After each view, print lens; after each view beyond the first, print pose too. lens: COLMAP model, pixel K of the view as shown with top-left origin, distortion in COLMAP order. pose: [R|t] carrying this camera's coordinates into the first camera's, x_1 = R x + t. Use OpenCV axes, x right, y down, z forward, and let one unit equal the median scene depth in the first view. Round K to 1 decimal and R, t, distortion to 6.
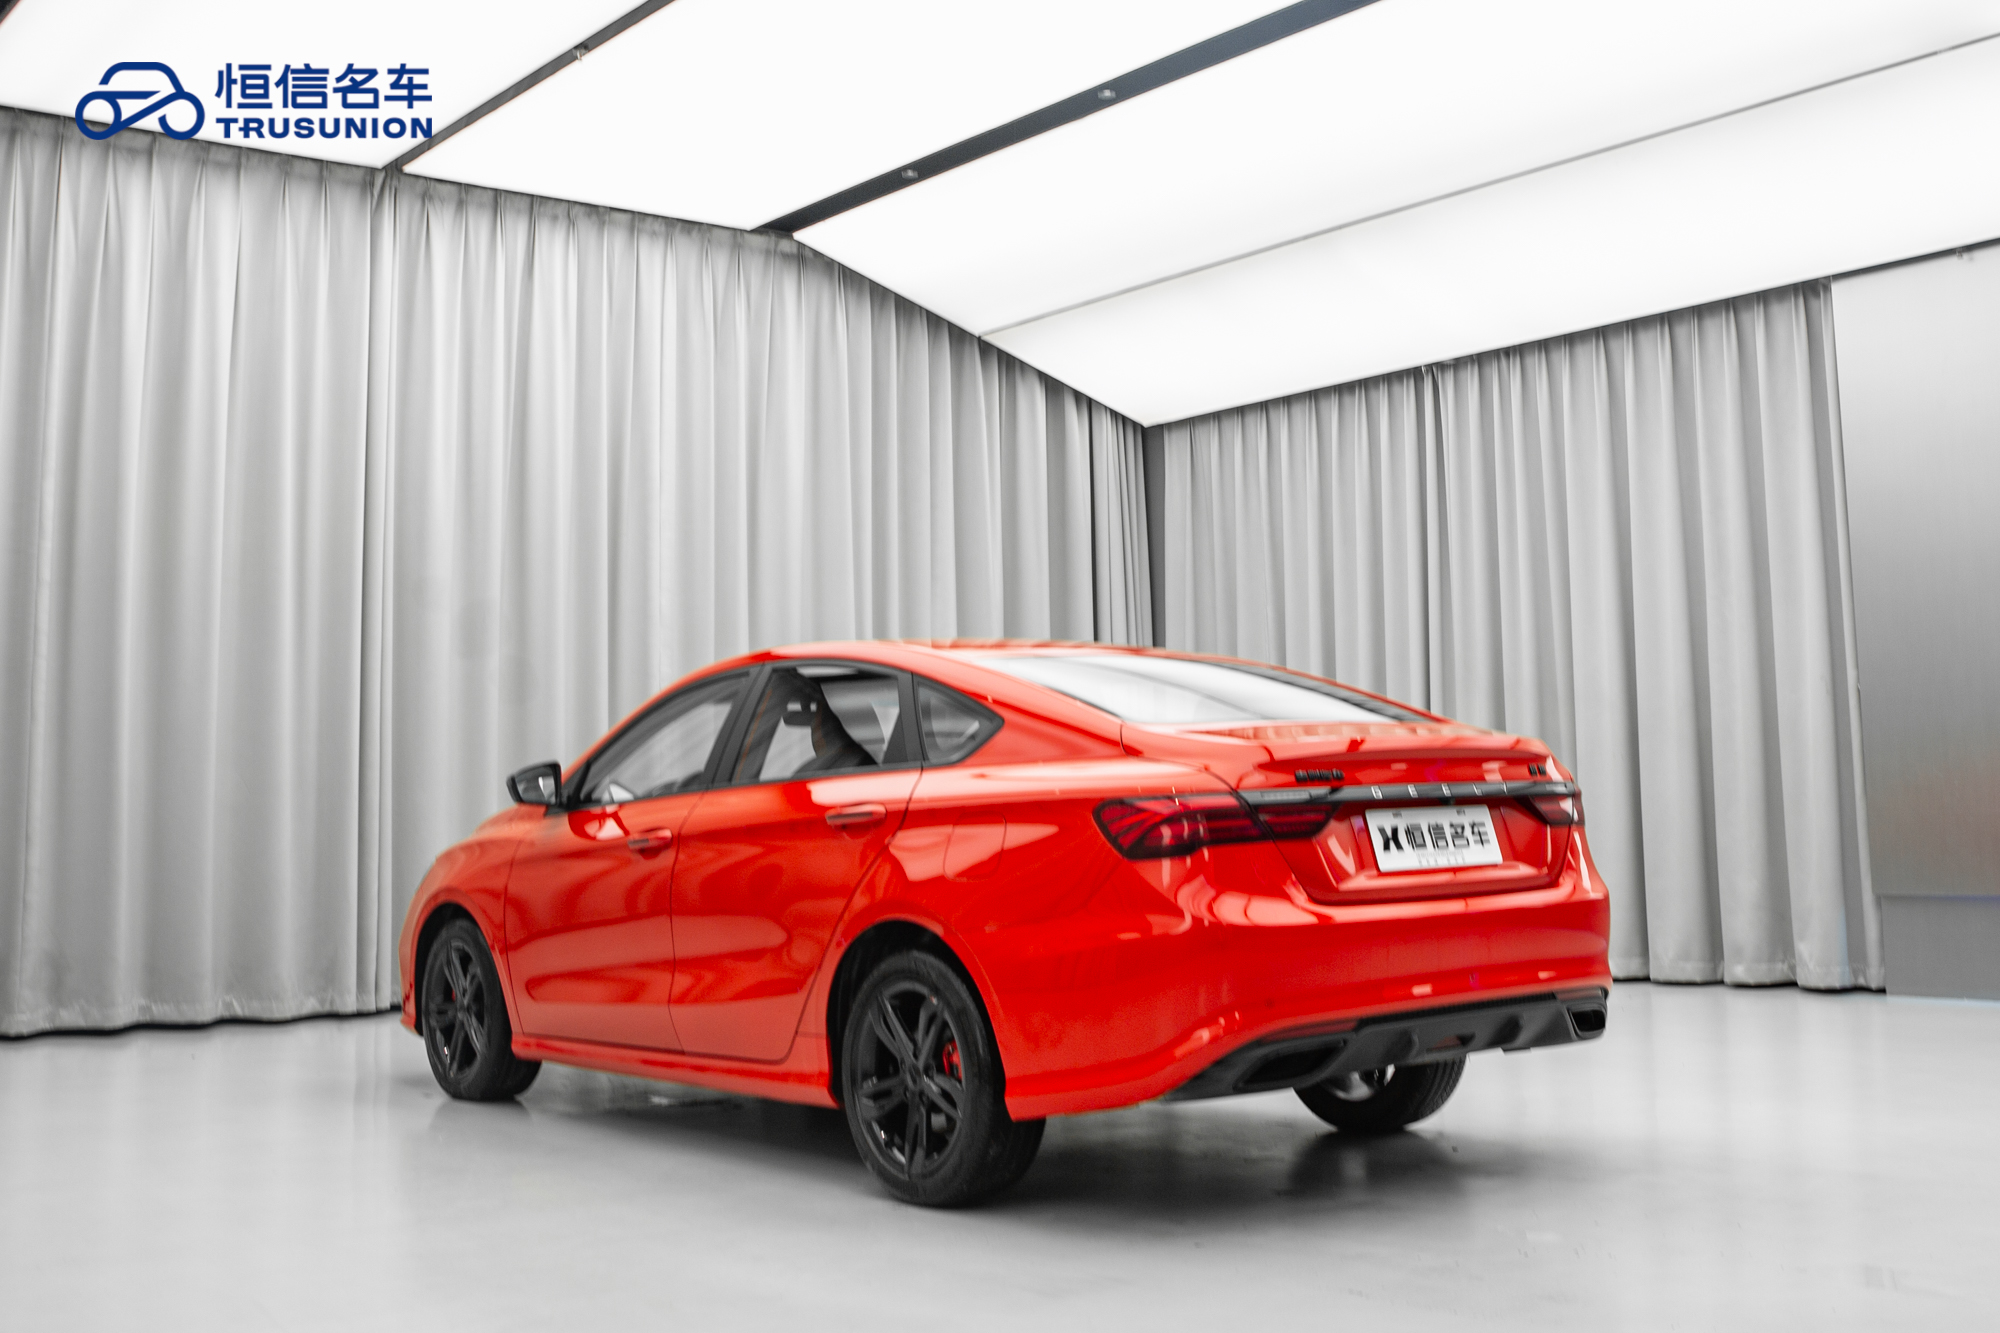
lens RADIAL K [[1377.4, 0, 1000.0], [0, 1377.4, 666.5], [0, 0, 1]] dist [-0.036470, 0.001169]
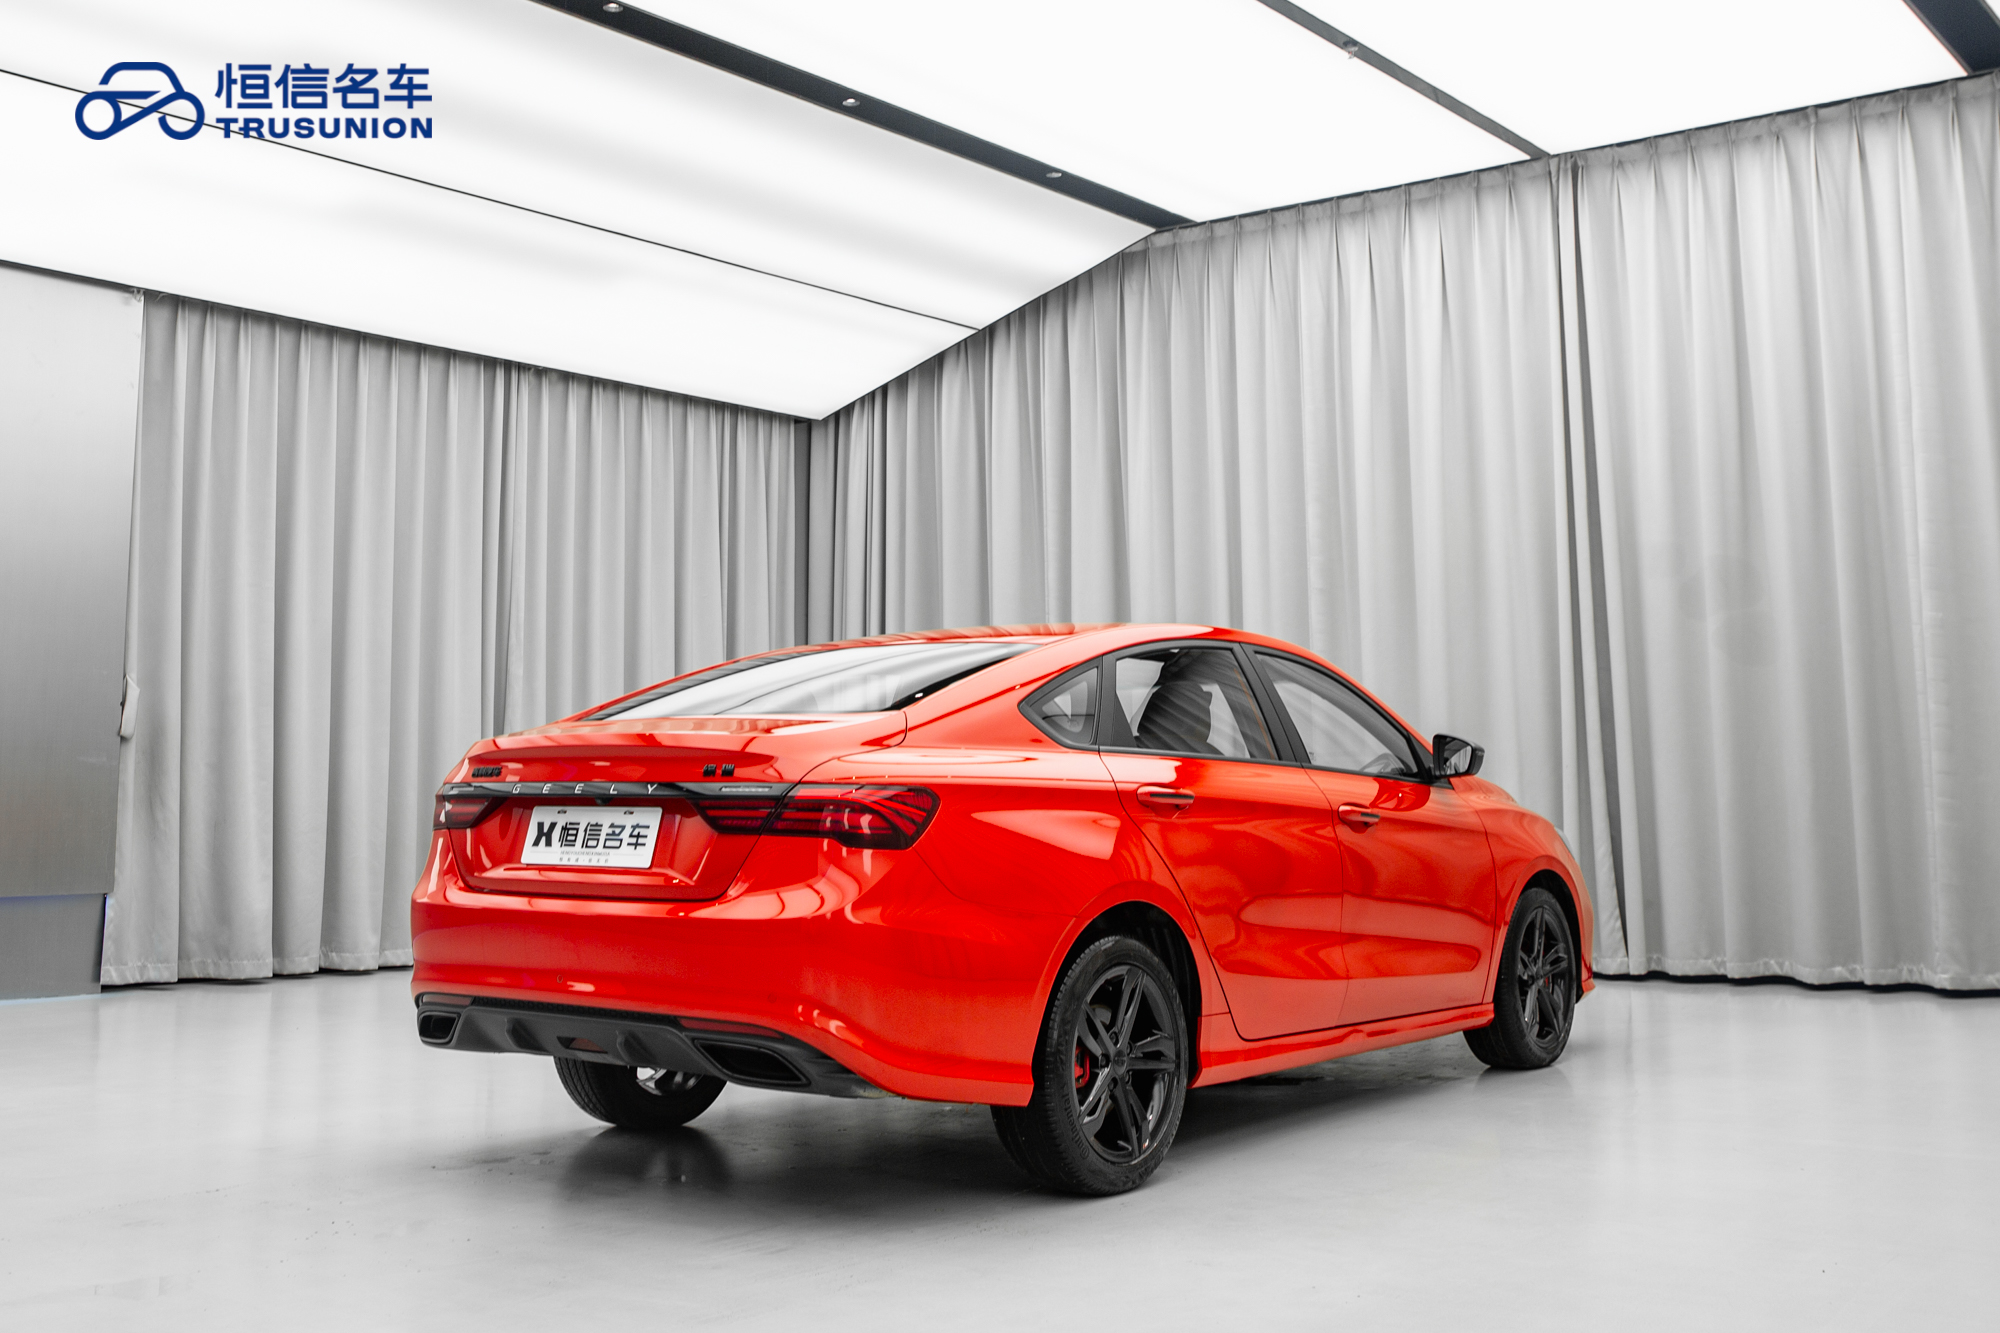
lens RADIAL K [[1331.0, 0, 1000.0], [0, 1331.0, 666.5], [0, 0, 1]] dist [0.002428, 0.001166]
pose [[0.588072, -0.042229, -0.807705, 1.209827], [0.060822, 0.998117, -0.007901, 0.026565], [0.806518, -0.044480, 0.589534, 0.643583]]
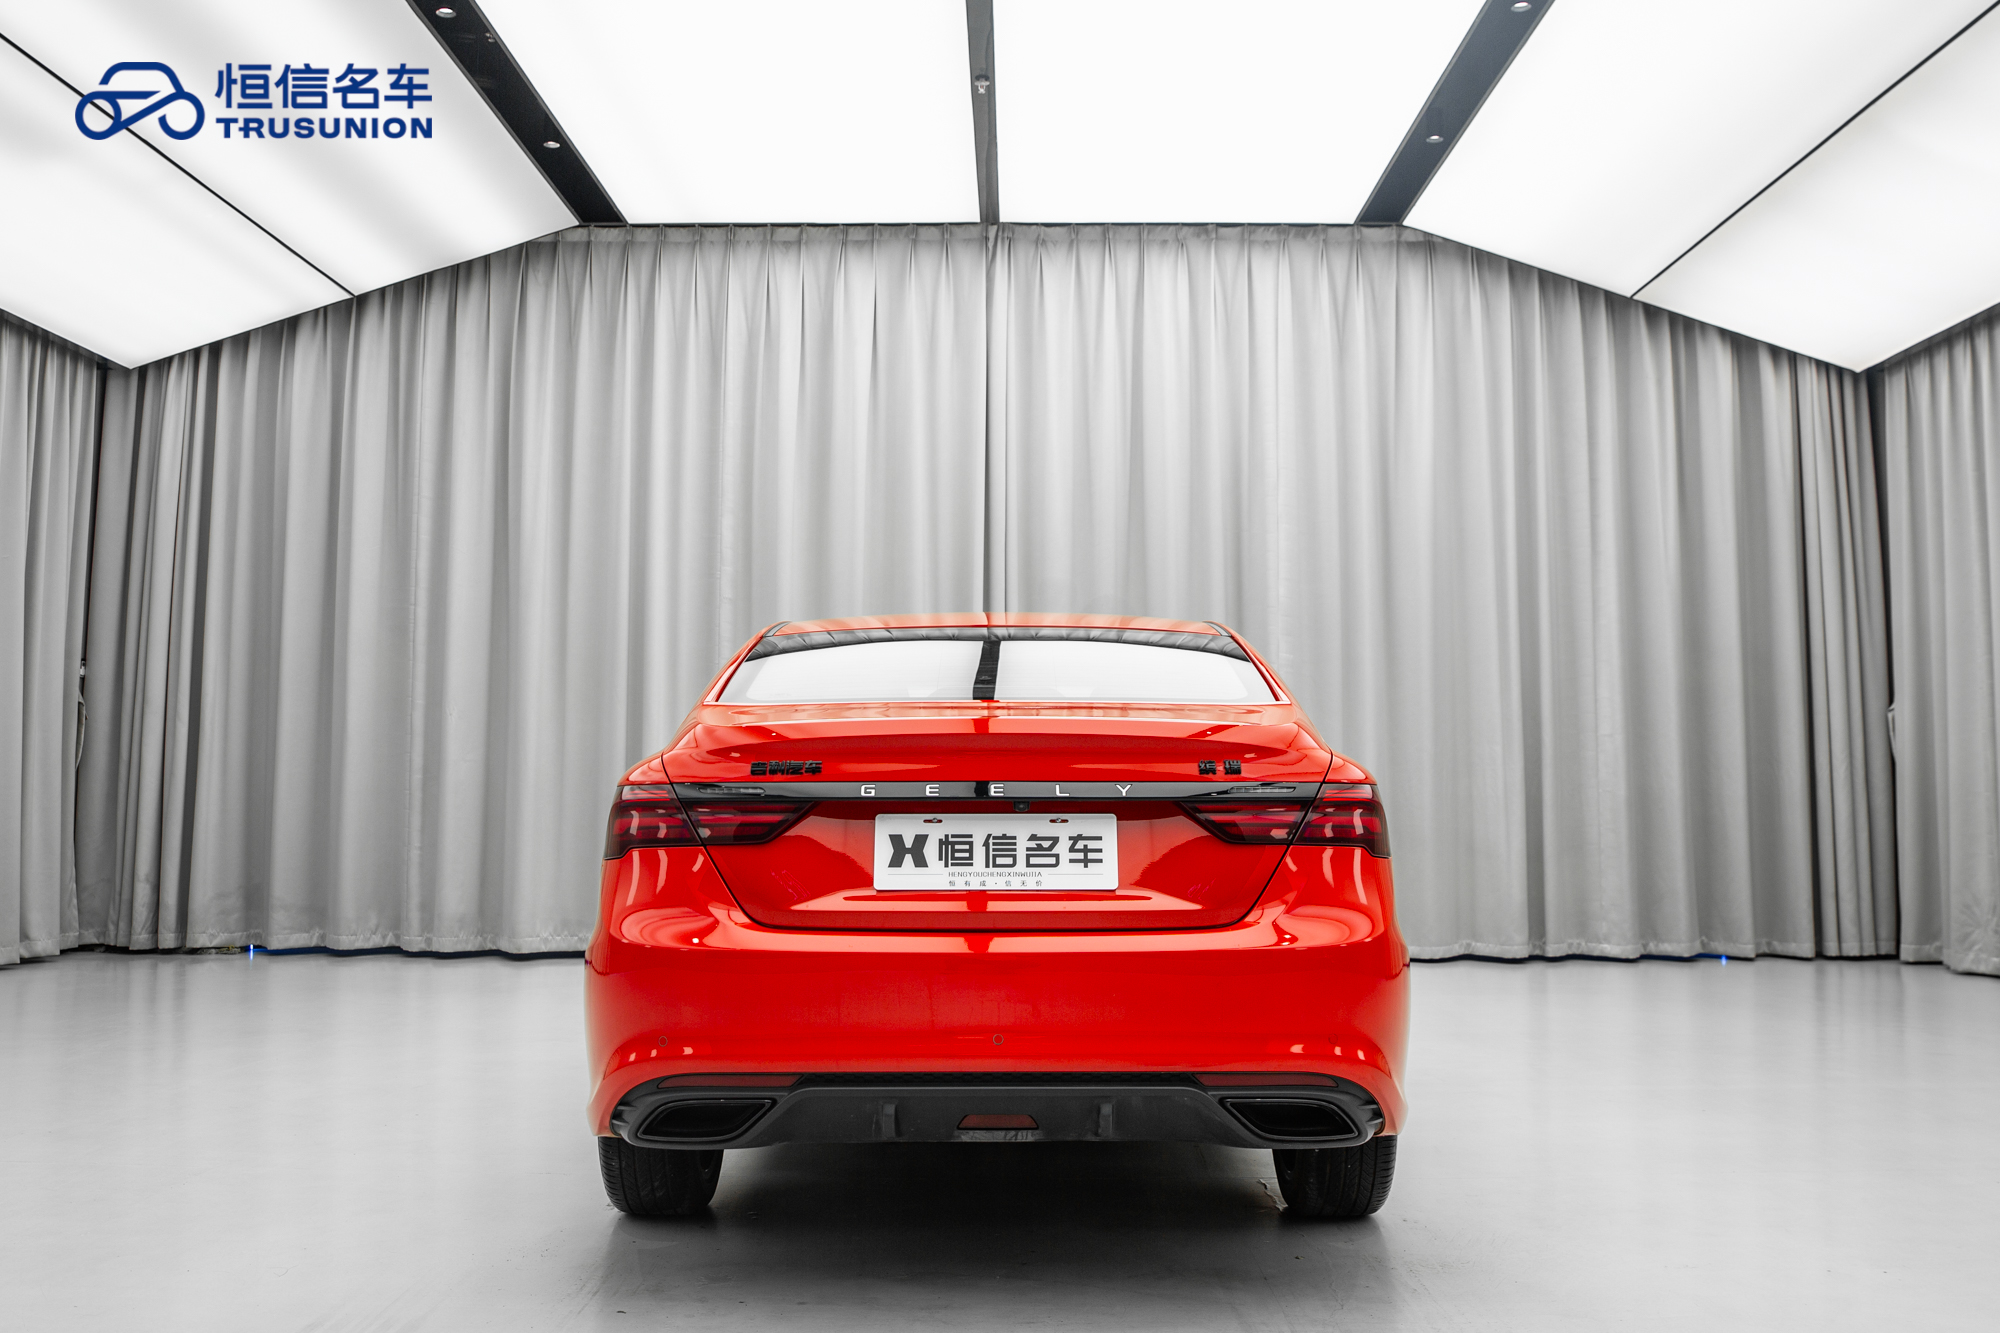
lens RADIAL K [[1314.9, 0, 998.8], [0, 1314.9, 694.5], [0, 0, 1]] dist [-0.030051, 0.000426]
pose [[0.884856, -0.008333, -0.465789, 0.631734], [0.020727, 0.999554, 0.021493, 0.020639], [0.465402, -0.028672, 0.884635, 0.342584]]
